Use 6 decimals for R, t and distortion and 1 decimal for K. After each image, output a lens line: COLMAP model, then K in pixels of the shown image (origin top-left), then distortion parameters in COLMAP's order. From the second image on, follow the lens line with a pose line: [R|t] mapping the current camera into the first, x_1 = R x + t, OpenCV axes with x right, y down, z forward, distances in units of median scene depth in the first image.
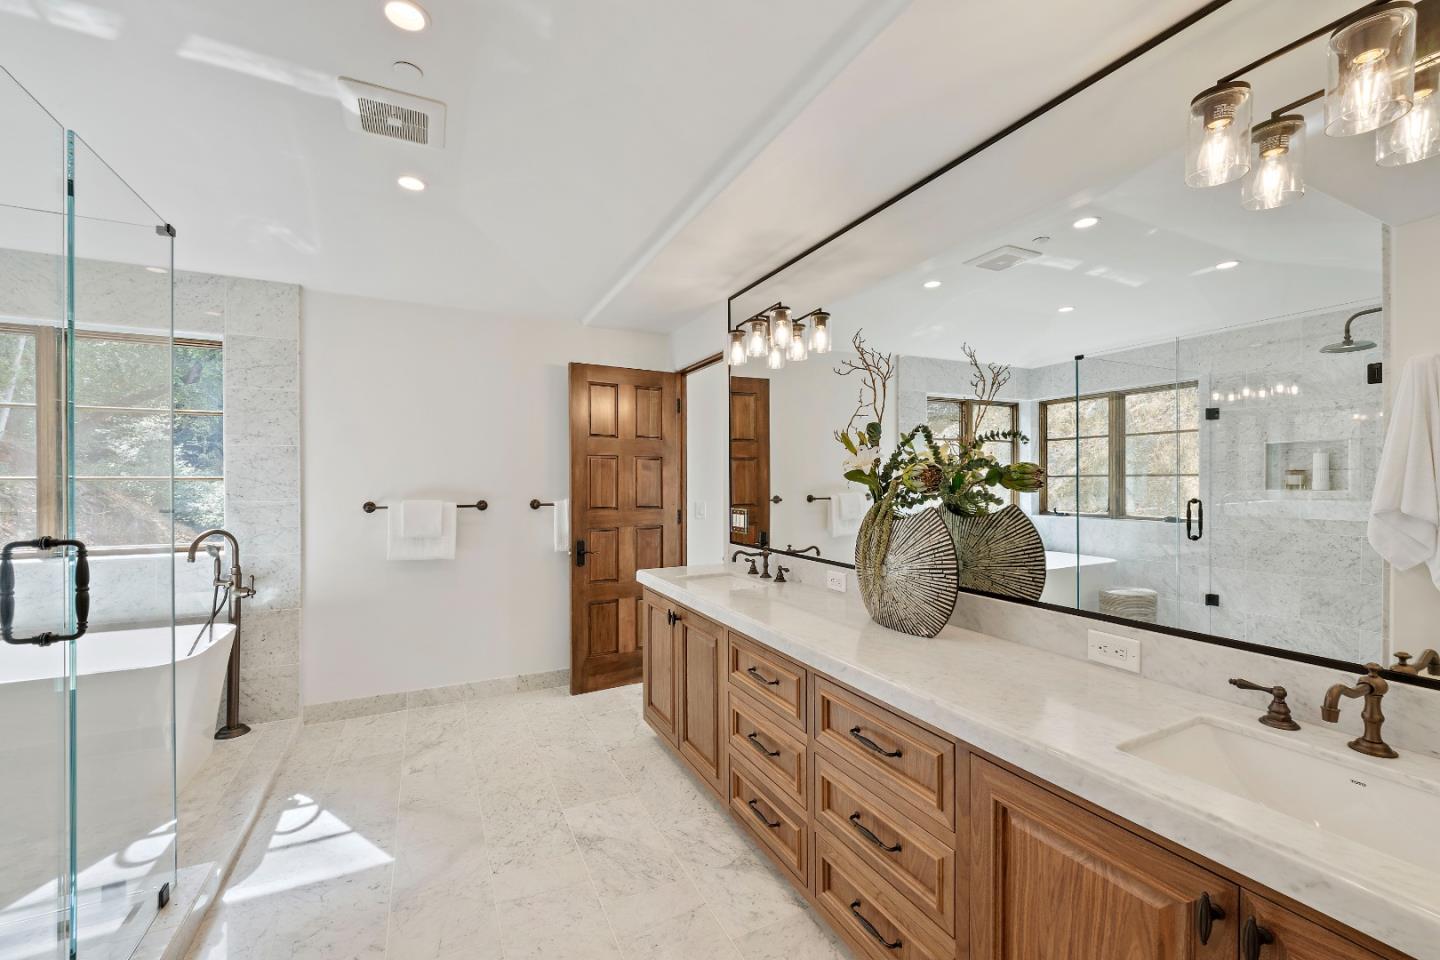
lens RADIAL K [[599.9, 0, 722.6], [0, 599.9, 489.9], [0, 0, 1]] dist [-0.001152, -0.000344]
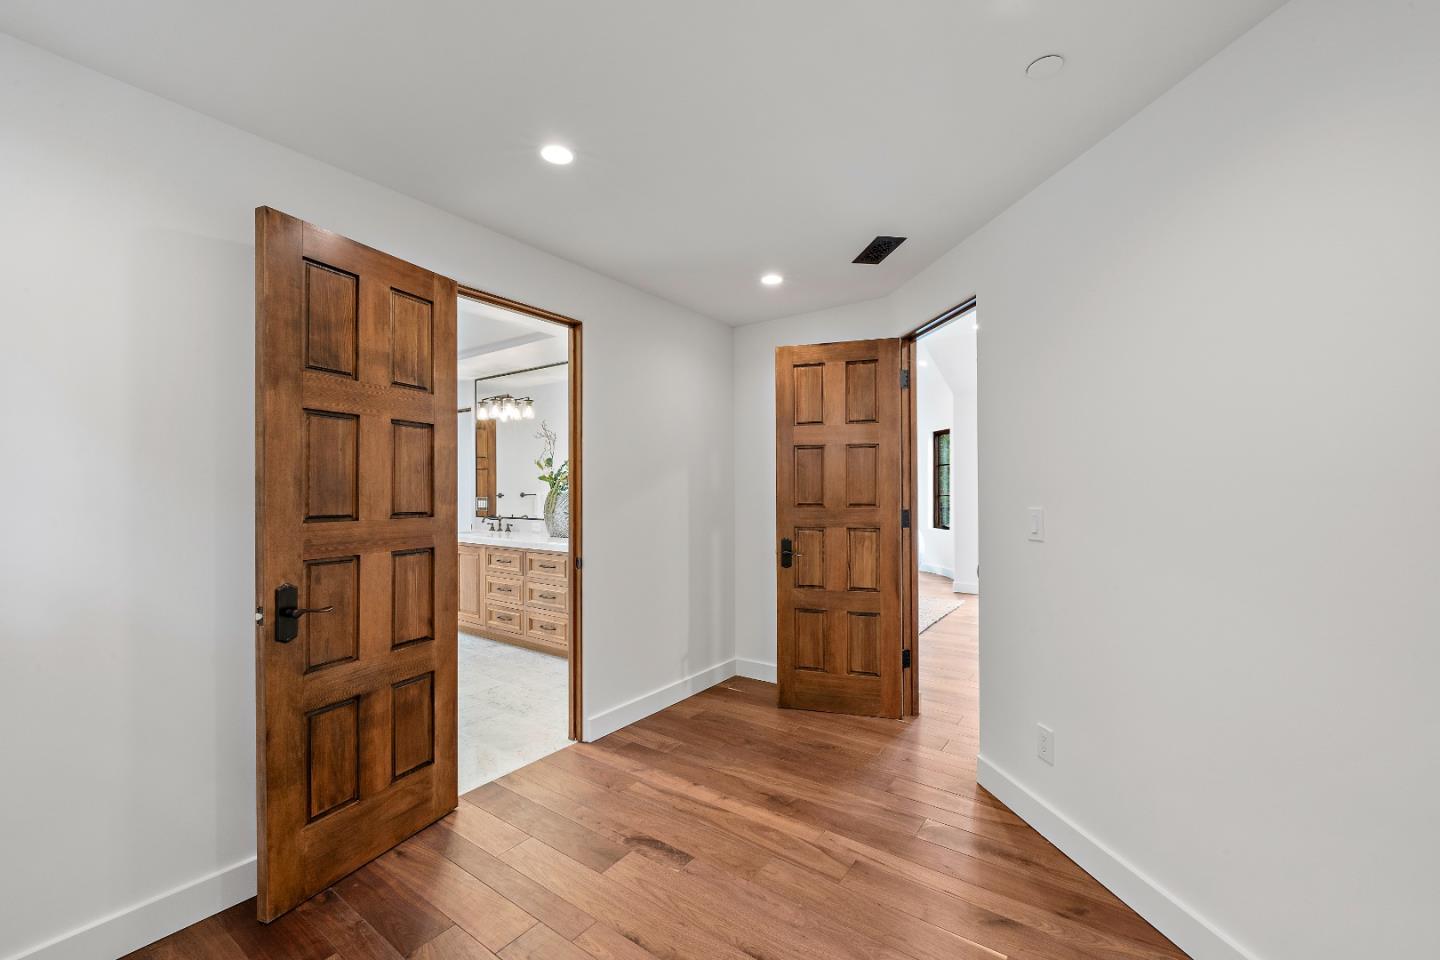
lens RADIAL K [[599.9, 0, 722.6], [0, 599.9, 489.9], [0, 0, 1]] dist [-0.001152, -0.000344]
pose [[0.890805, 0.002059, 0.454381, -0.207691], [0.005323, 0.999874, -0.014967, 0.055880], [-0.454354, 0.015751, 0.890682, -1.312540]]
